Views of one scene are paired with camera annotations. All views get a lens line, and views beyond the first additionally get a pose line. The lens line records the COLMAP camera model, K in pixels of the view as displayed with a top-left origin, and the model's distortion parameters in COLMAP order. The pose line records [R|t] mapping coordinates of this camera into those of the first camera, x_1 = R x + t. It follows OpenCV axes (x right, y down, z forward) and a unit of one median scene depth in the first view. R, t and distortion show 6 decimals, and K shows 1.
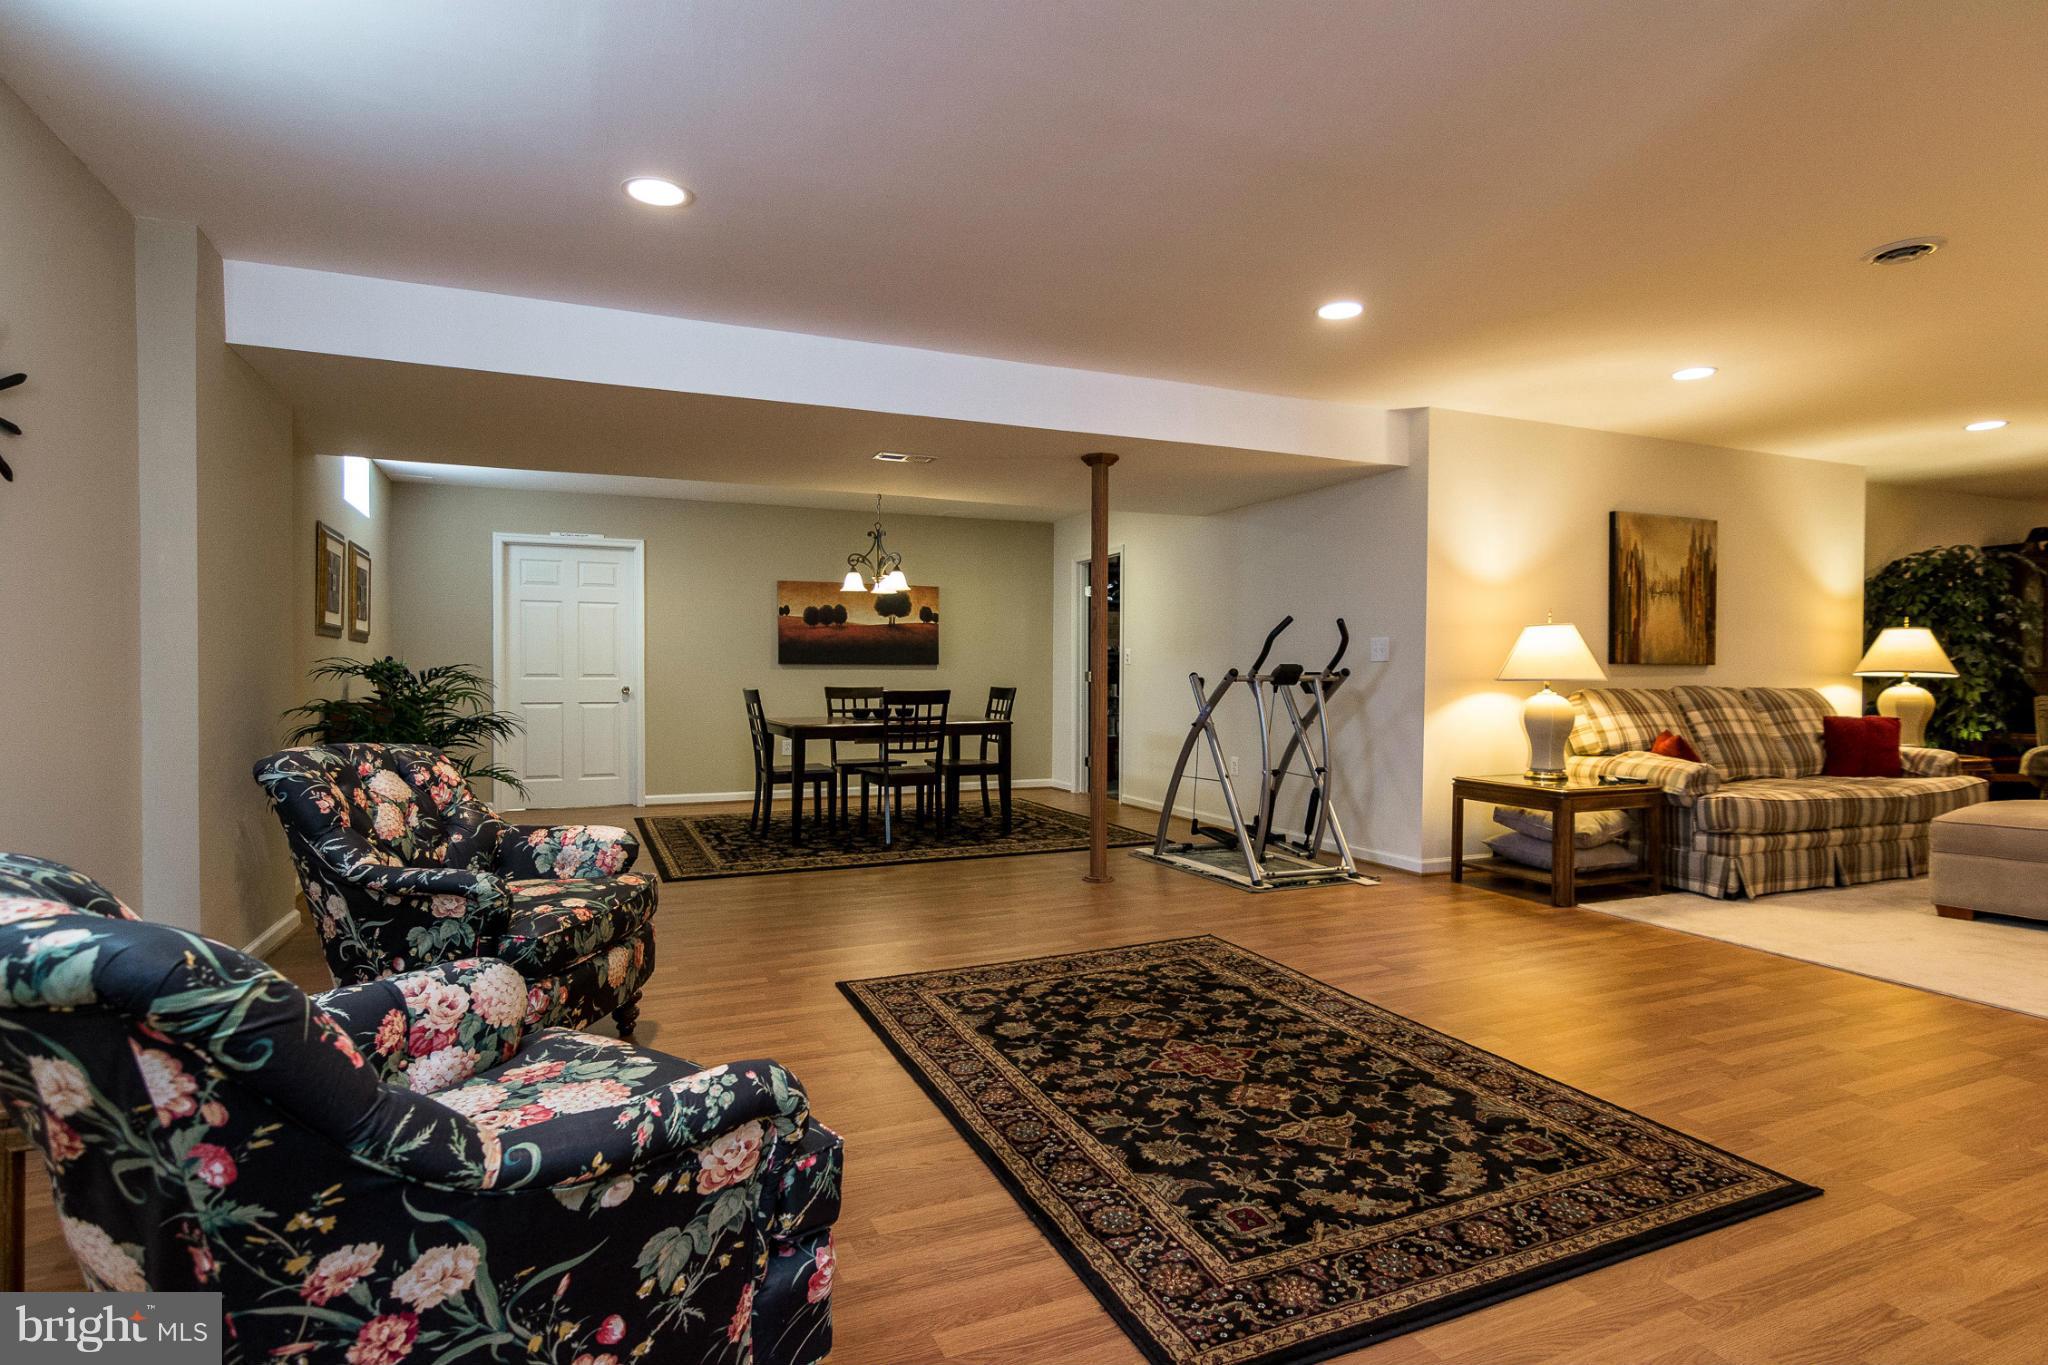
lens RADIAL K [[999.4, 0, 1002.5], [0, 999.4, 681.6], [0, 0, 1]] dist [-0.062918, 0.027628]
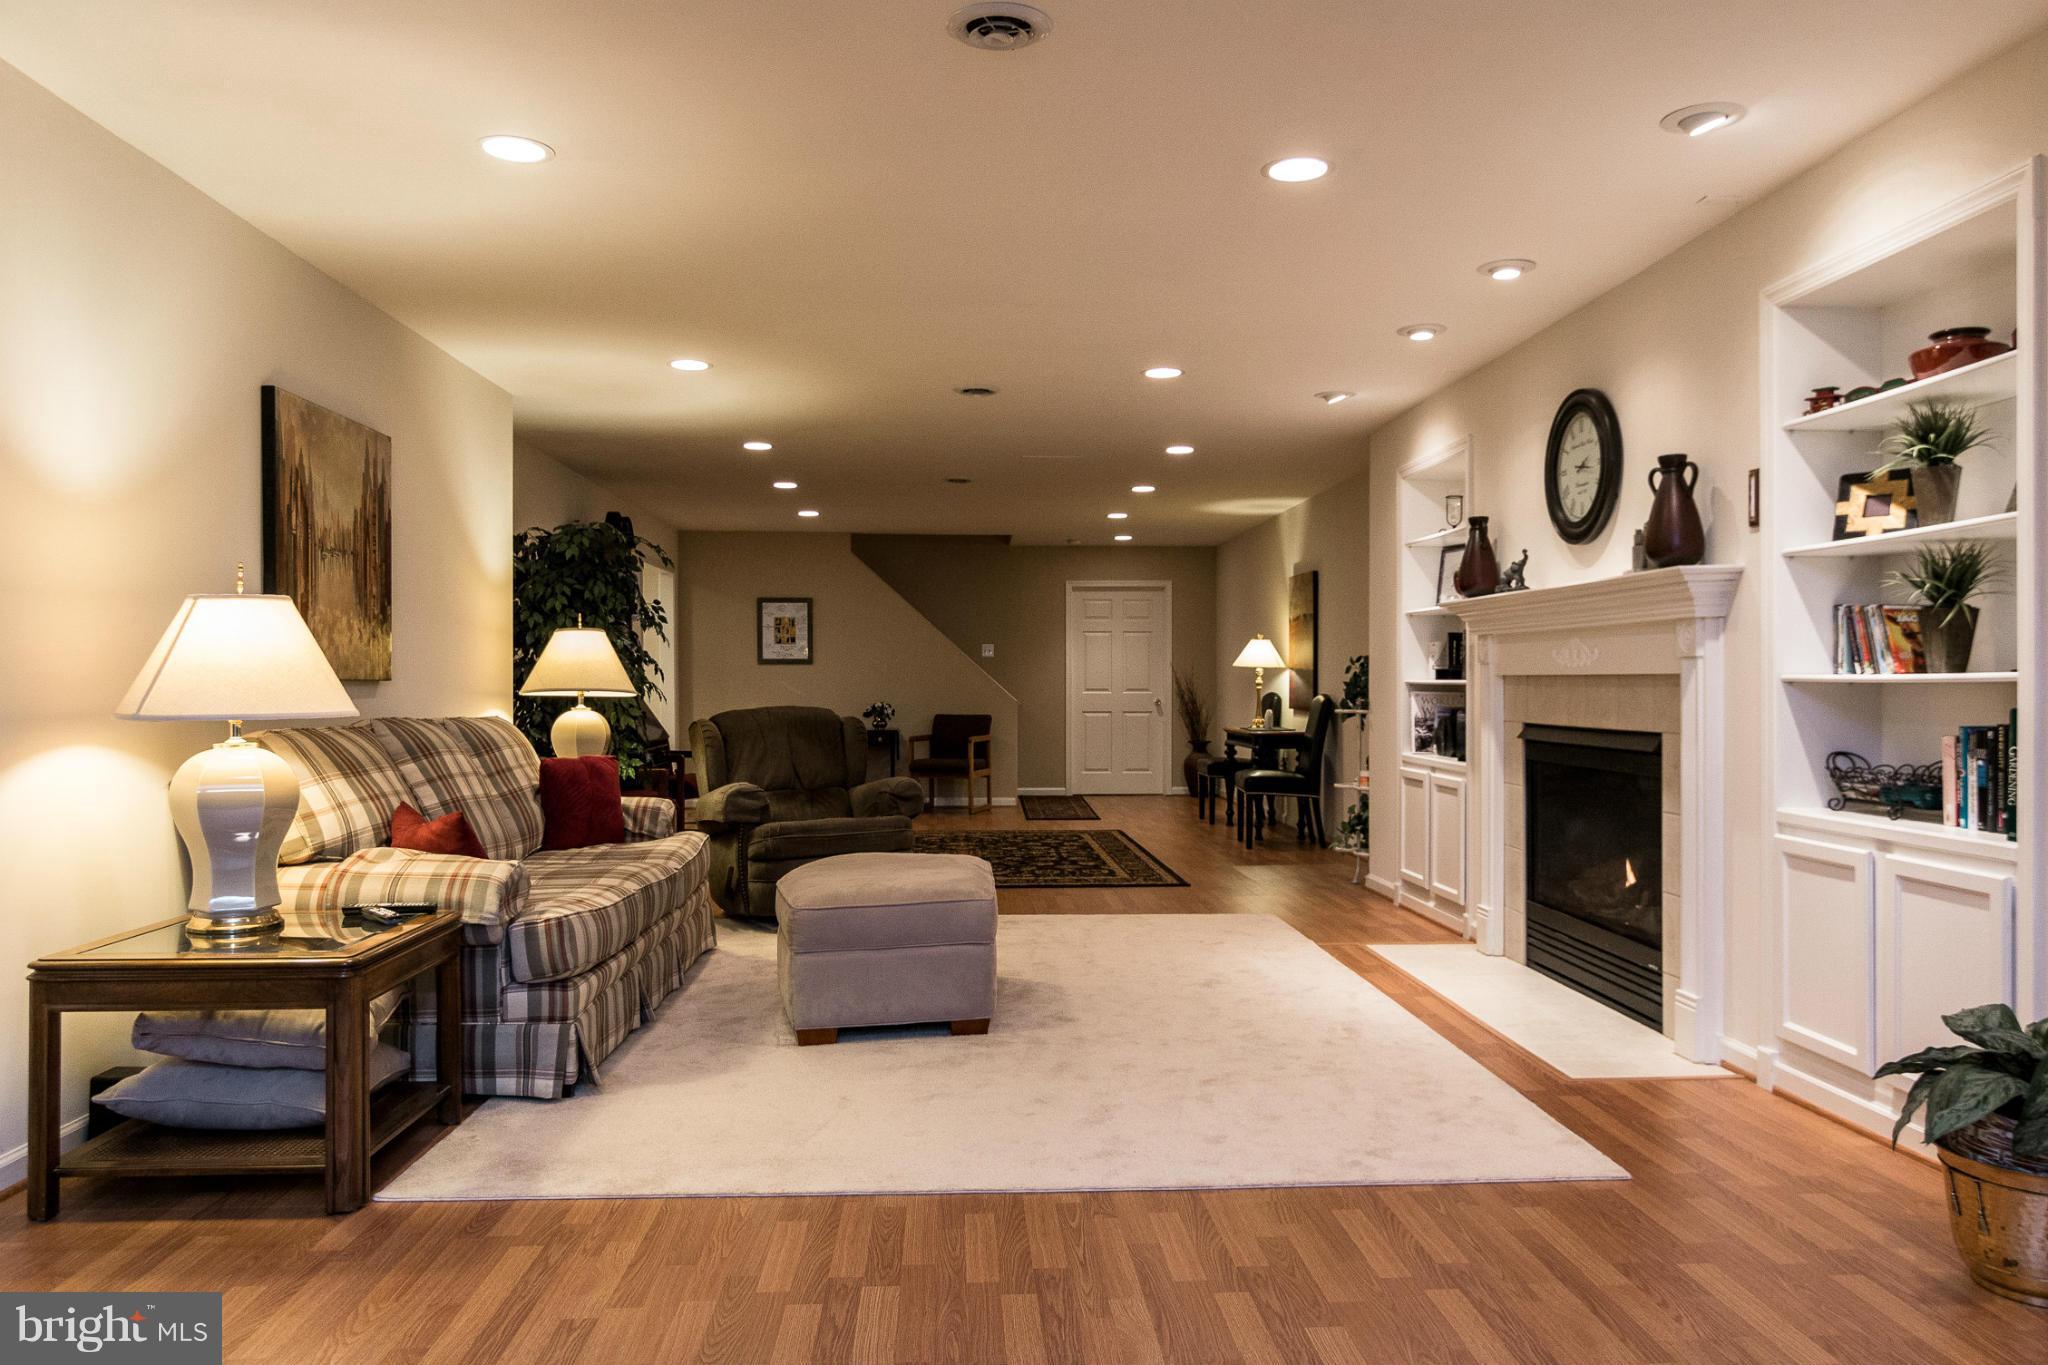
lens RADIAL K [[1465.2, 0, 1024.0], [0, 1465.2, 682.5], [0, 0, 1]] dist [0.005161, 0.003793]
pose [[0.334273, -0.000667, 0.942476, 0.026180], [0.010194, 0.999944, -0.002908, -0.012024], [-0.942421, 0.010580, 0.334261, 0.430358]]
